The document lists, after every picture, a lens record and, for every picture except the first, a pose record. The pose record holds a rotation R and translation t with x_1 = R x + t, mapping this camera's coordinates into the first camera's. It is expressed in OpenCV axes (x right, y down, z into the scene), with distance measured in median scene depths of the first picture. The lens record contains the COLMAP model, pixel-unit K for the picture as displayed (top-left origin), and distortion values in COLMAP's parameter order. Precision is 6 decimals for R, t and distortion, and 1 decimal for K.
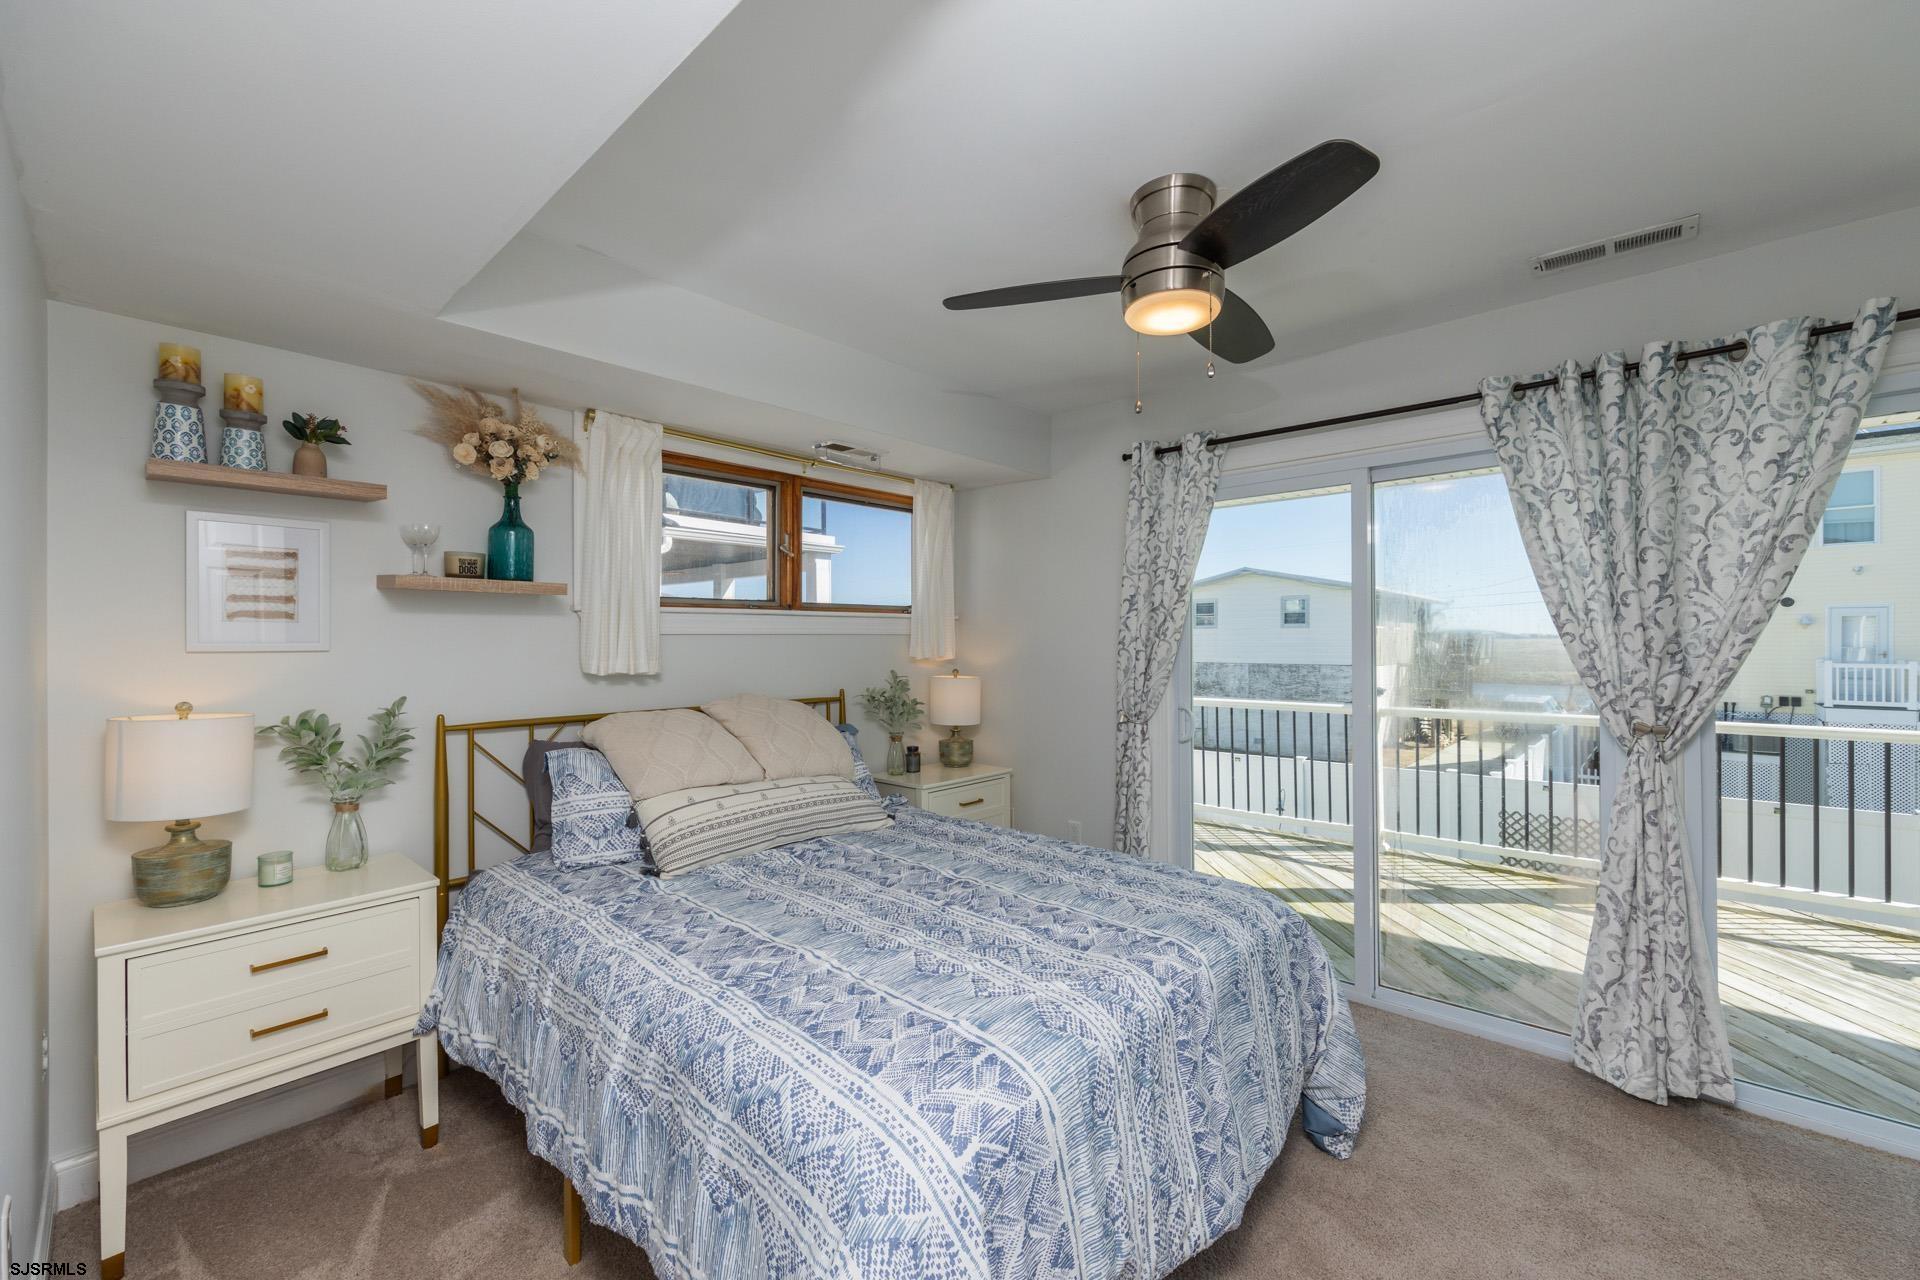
lens RADIAL K [[769.6, 0, 916.7], [0, 769.6, 636.4], [0, 0, 1]] dist [-0.001462, -0.000044]
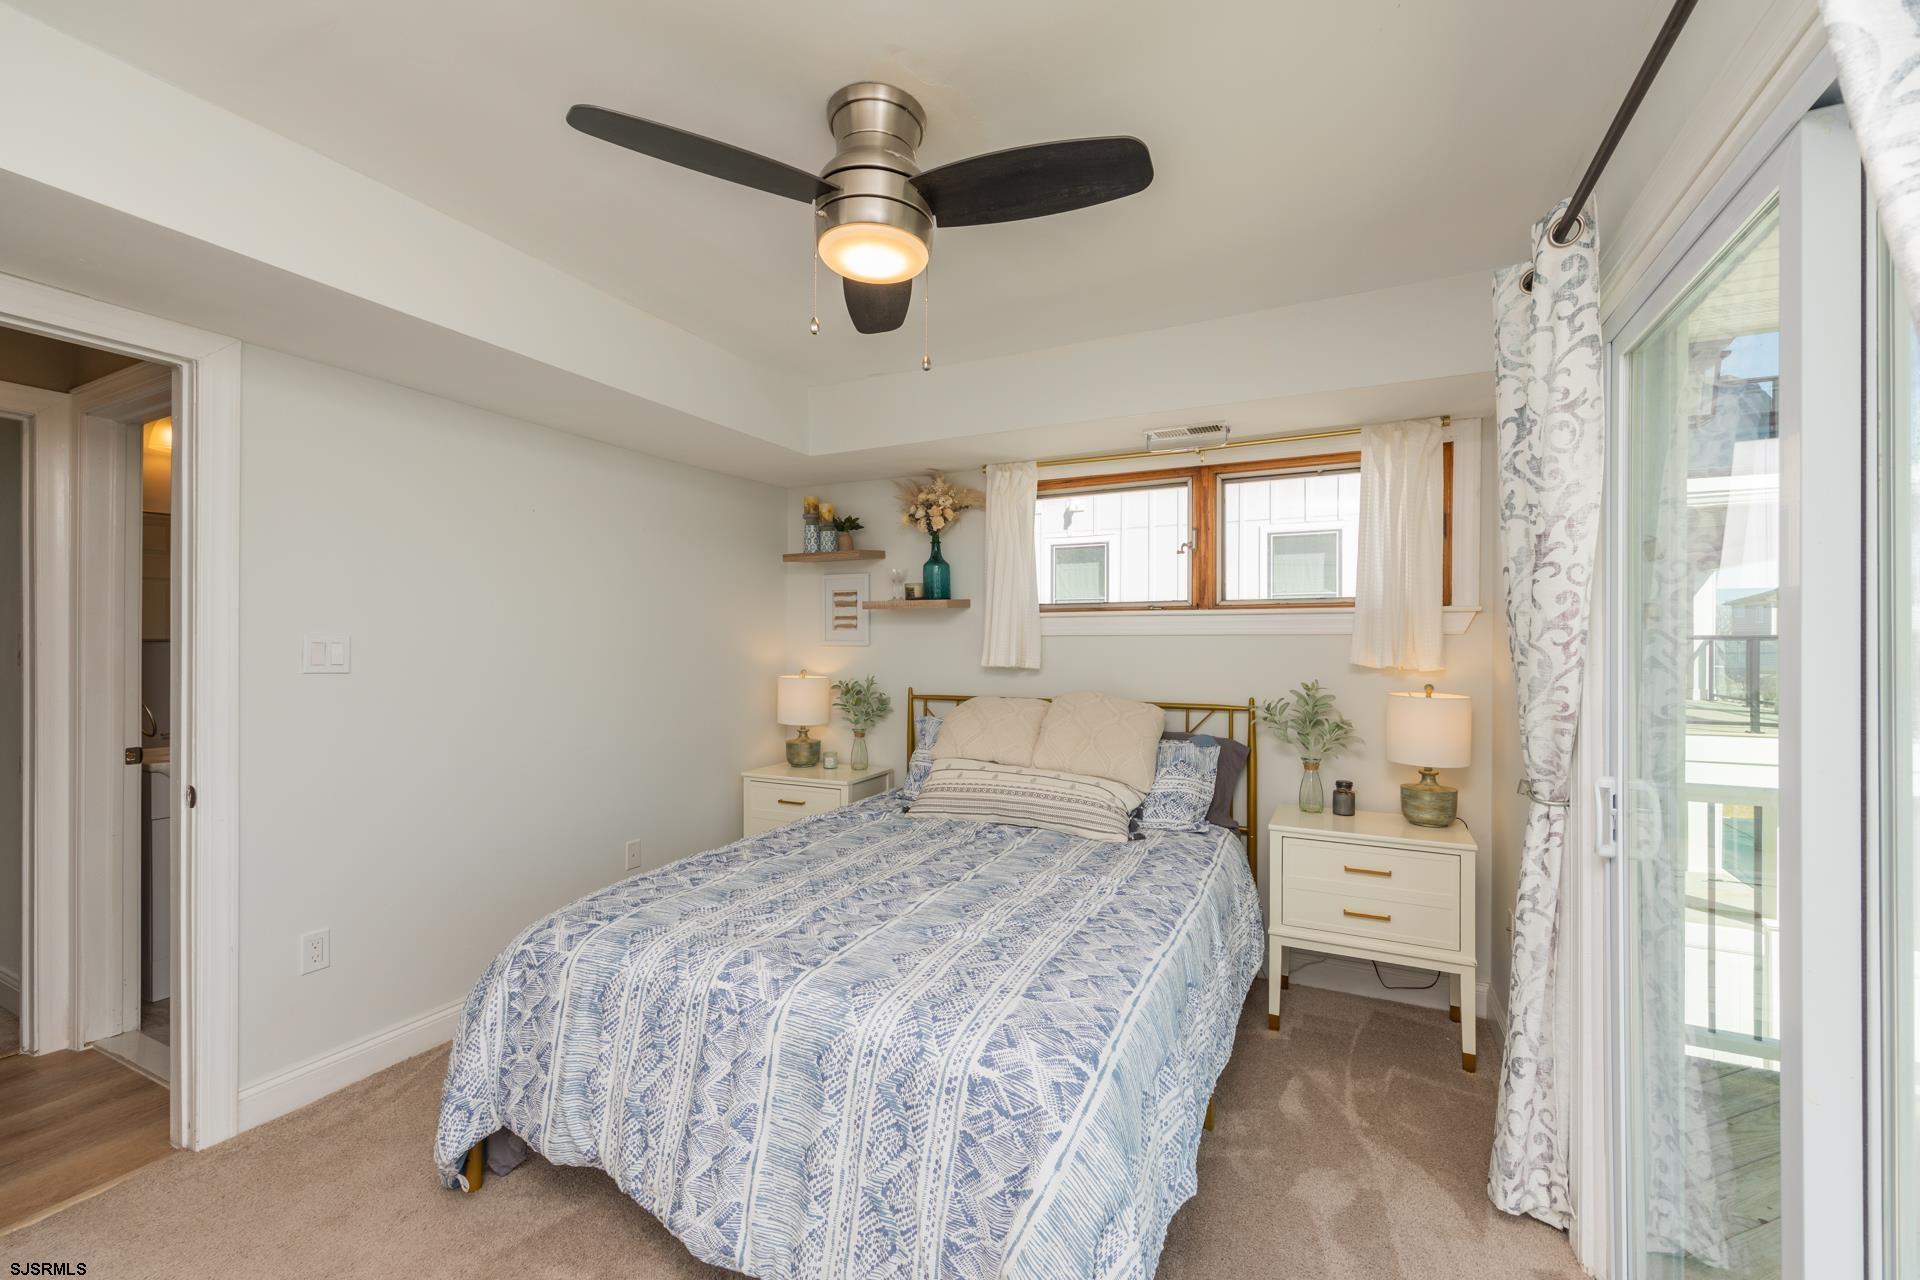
lens RADIAL K [[757.1, 0, 999.6], [0, 757.1, 638.3], [0, 0, 1]] dist [-0.001034, -0.000073]
pose [[0.323558, -0.001233, -0.946208, 0.892686], [0.001434, 0.999999, -0.000813, 0.002629], [0.946207, -0.001094, 0.323559, 0.660559]]
